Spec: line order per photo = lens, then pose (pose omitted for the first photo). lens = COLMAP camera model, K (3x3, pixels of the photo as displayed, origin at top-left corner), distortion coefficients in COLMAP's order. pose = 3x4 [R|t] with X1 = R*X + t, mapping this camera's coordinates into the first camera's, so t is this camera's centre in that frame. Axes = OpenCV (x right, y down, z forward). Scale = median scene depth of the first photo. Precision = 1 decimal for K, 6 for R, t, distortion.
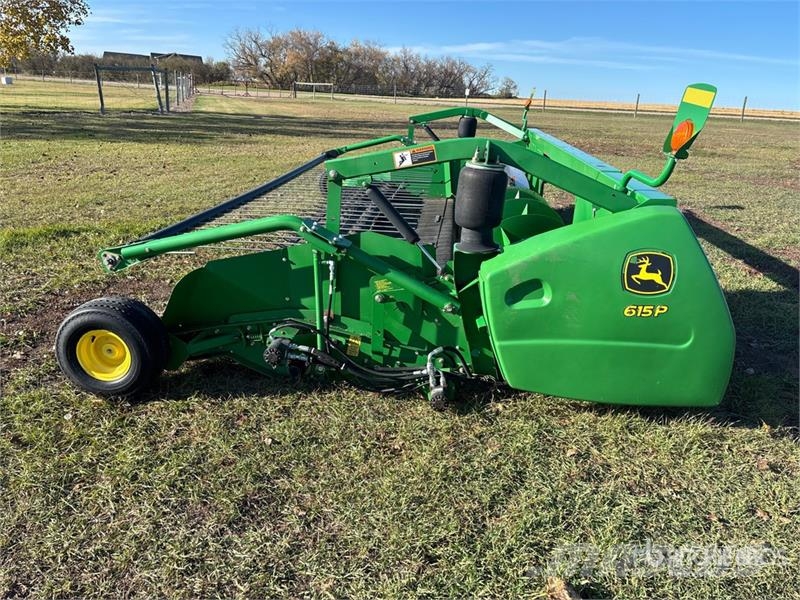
lens RADIAL K [[603.1, 0, 404.5], [0, 603.1, 303.7], [0, 0, 1]] dist [0.061205, -0.065946]
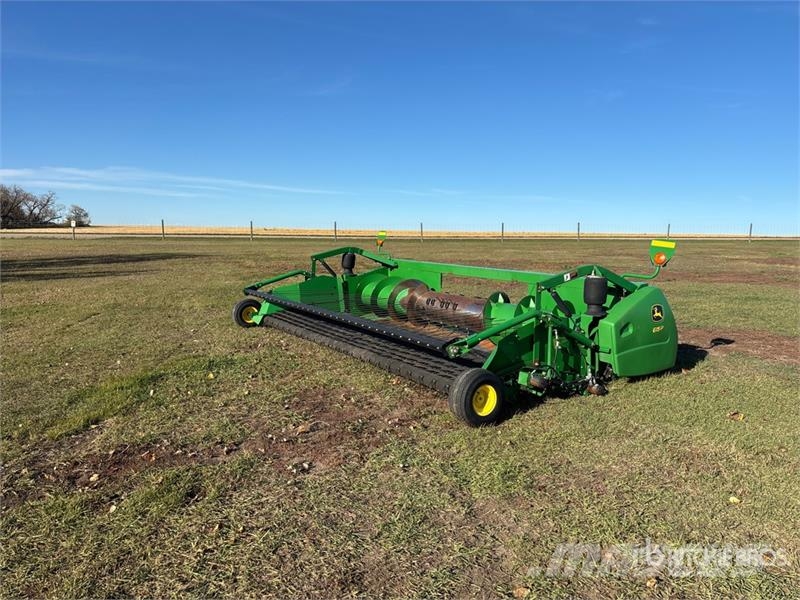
lens RADIAL K [[598.8, 0, 395.0], [0, 598.8, 300.5], [0, 0, 1]] dist [0.074738, -0.083829]
pose [[0.791751, -0.112113, 0.600467, -1.630407], [0.227384, 0.966461, -0.119372, -0.042928], [-0.566945, 0.231050, 0.790689, -0.291192]]
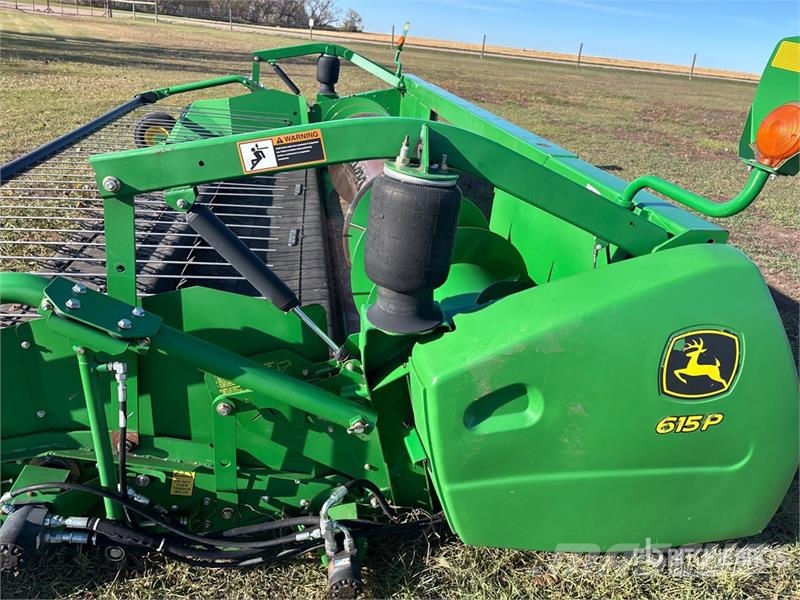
lens RADIAL K [[603.1, 0, 404.5], [0, 603.1, 303.7], [0, 0, 1]] dist [0.061205, -0.065946]
pose [[0.970586, -0.052135, 0.235042, -0.008736], [0.029358, 0.994616, 0.099387, -0.151561], [-0.238958, -0.089563, 0.966891, 0.437139]]
